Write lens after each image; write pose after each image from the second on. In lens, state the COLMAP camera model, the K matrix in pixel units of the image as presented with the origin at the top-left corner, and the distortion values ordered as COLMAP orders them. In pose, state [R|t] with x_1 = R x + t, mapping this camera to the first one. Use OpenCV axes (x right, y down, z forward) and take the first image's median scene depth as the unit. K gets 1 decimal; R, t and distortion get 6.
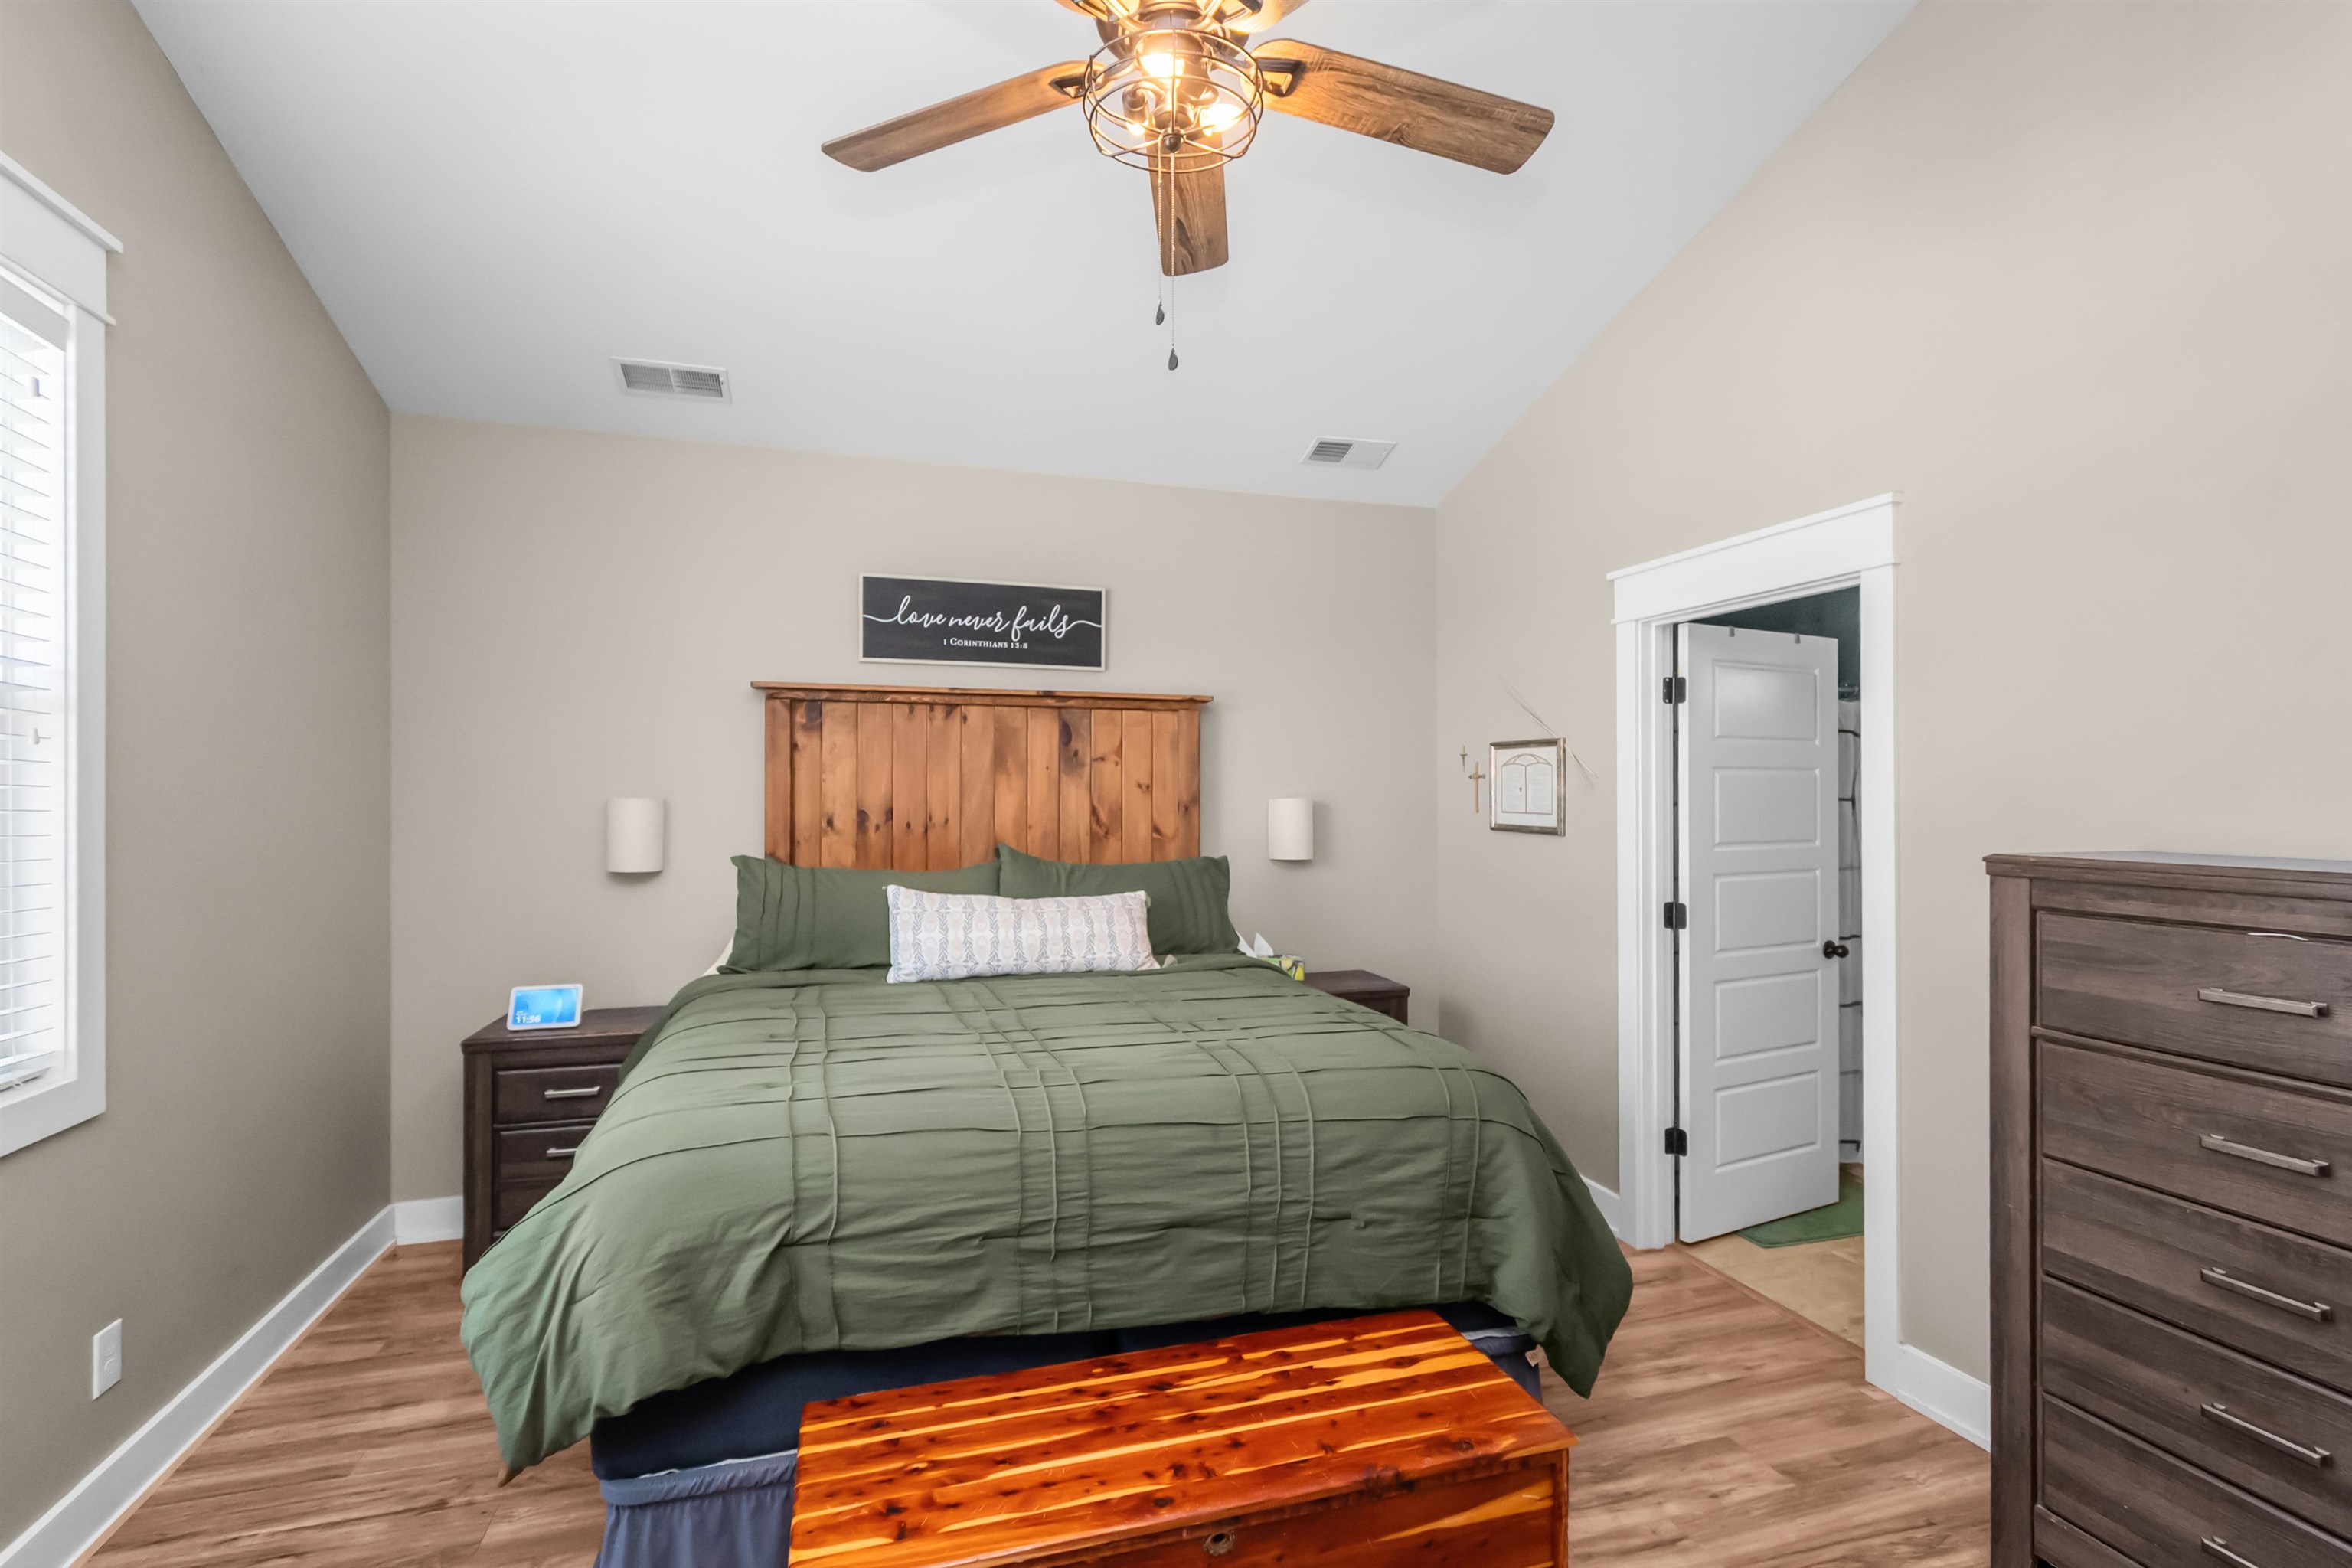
lens RADIAL K [[1051.9, 0, 1176.0], [0, 1051.9, 784.0], [0, 0, 1]] dist [0.013200, -0.008179]
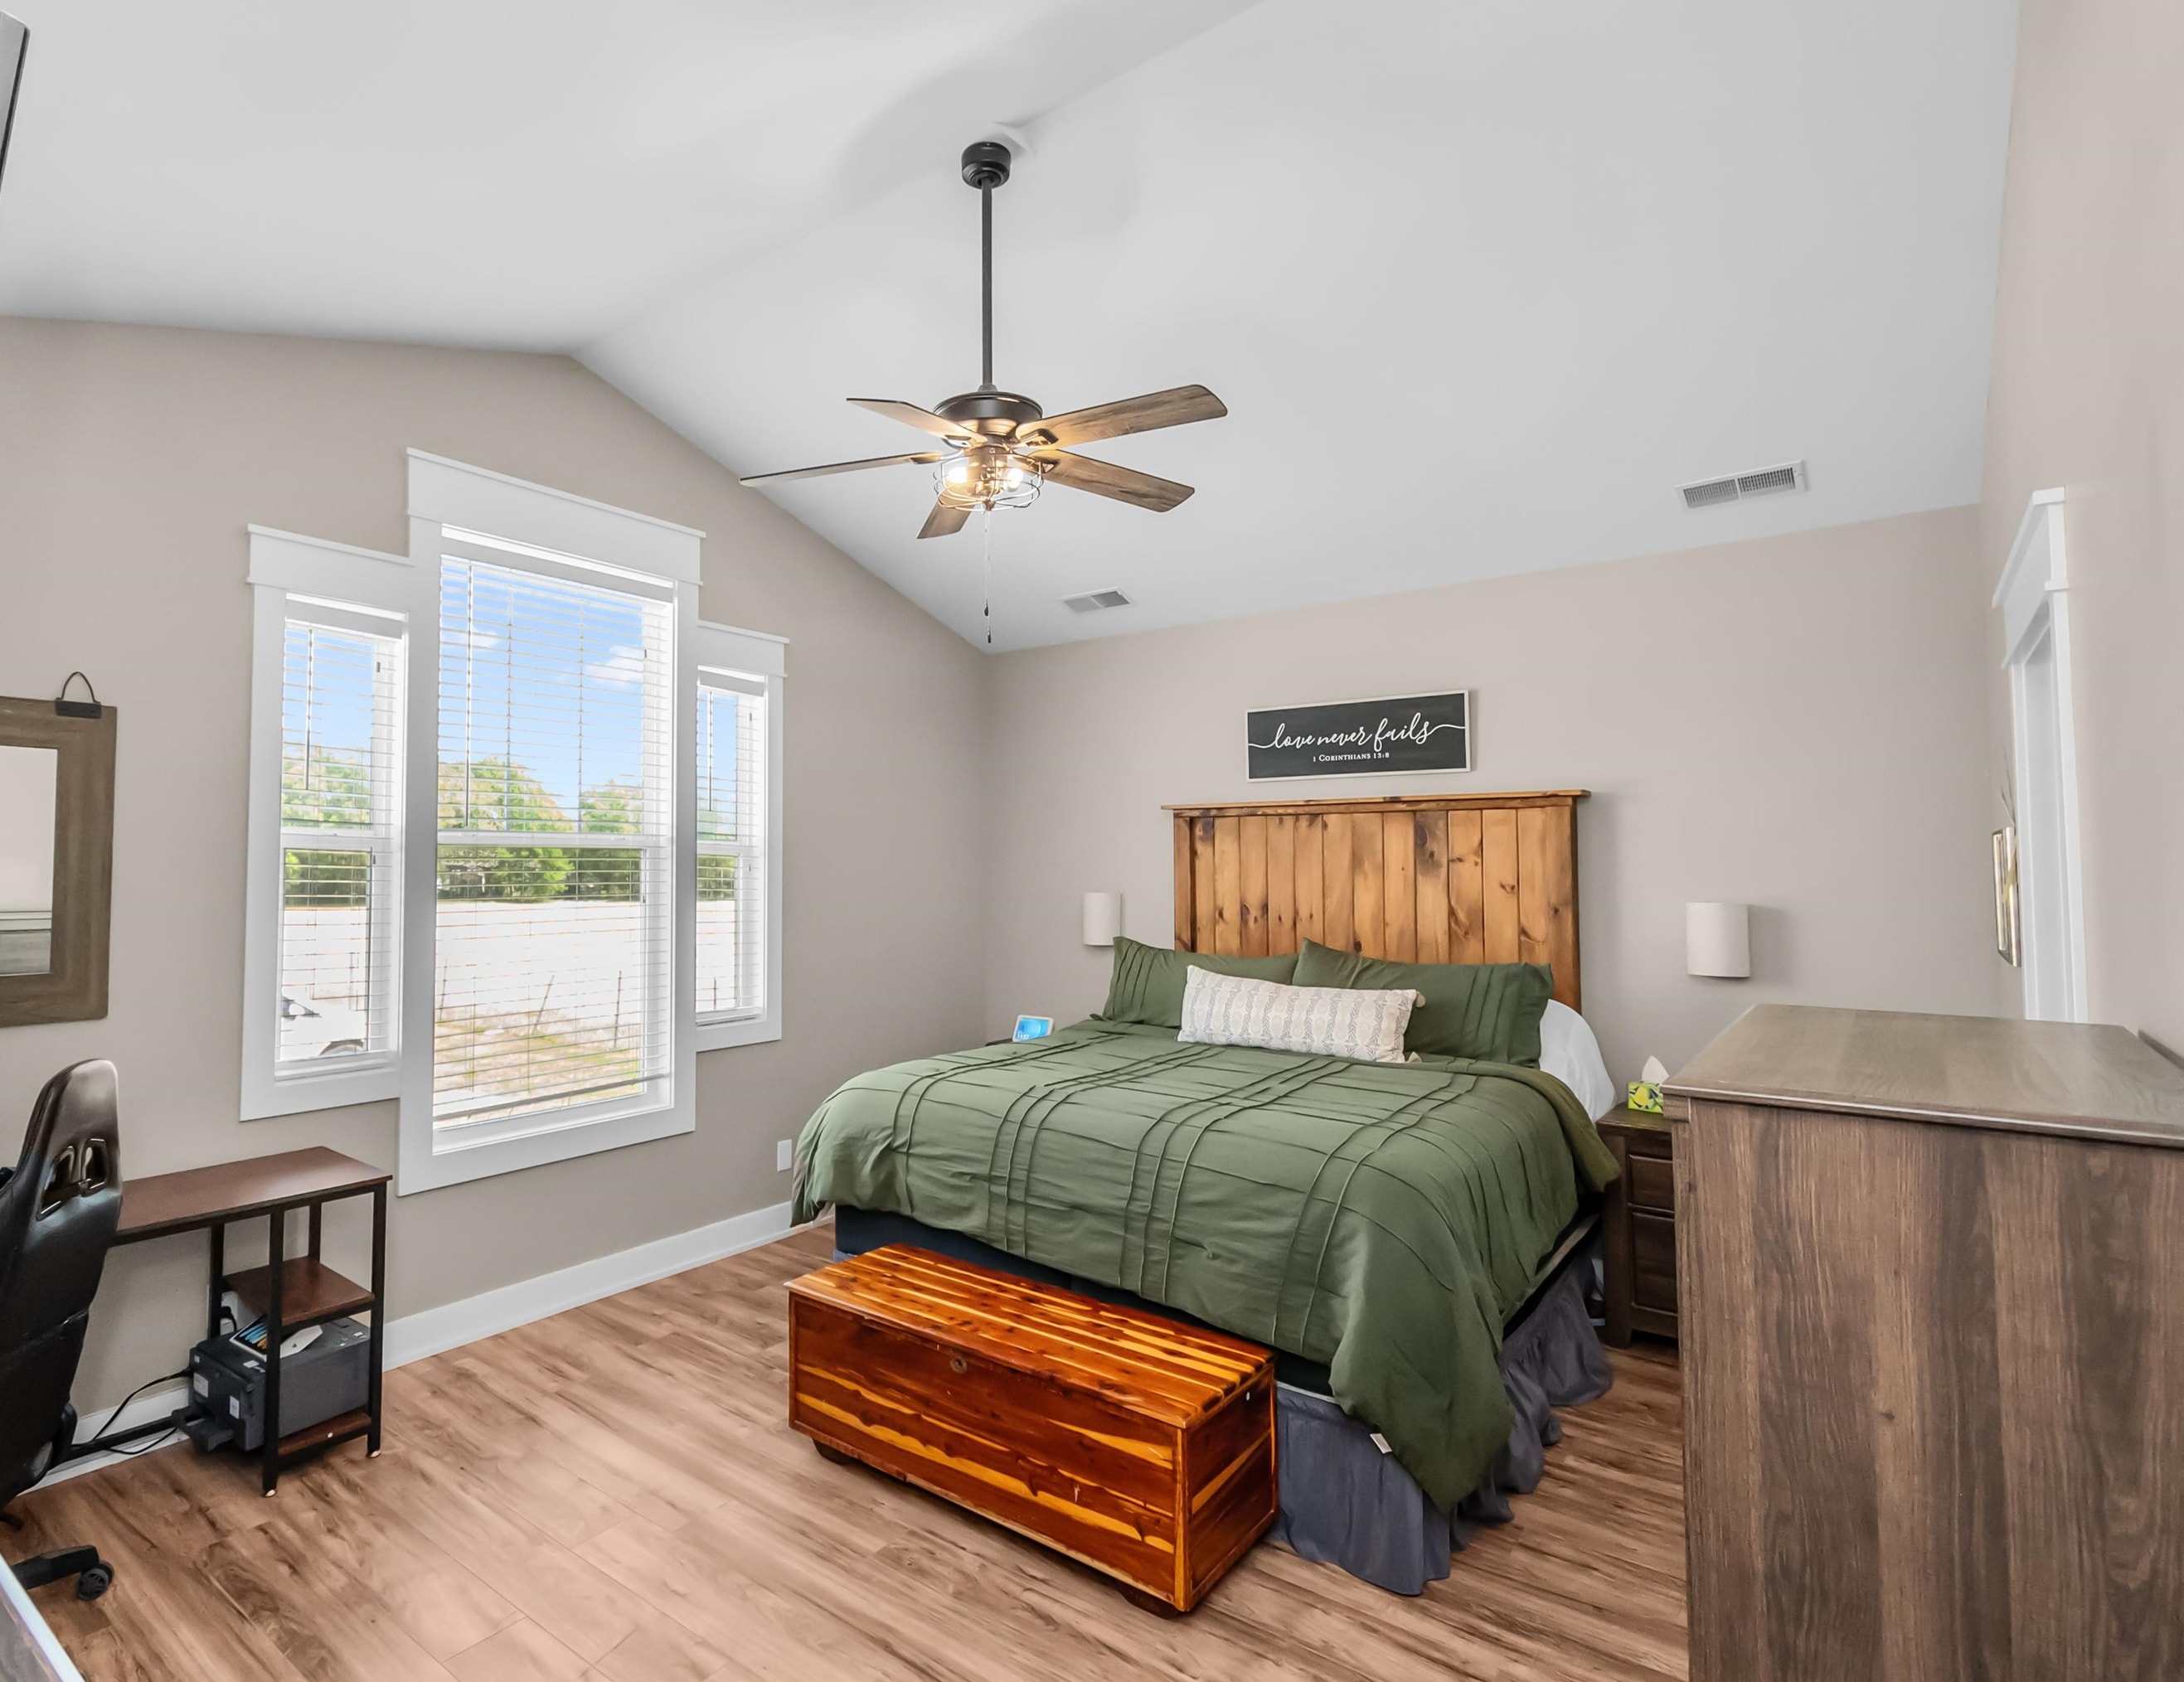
lens RADIAL K [[1148.2, 0, 994.0], [0, 1148.2, 813.5], [0, 0, 1]] dist [0.000727, 0.000229]
pose [[0.568125, -0.040089, -0.821965, 0.640439], [0.007378, 0.999021, -0.043625, -0.025365], [0.822909, 0.018720, 0.567865, 0.005619]]
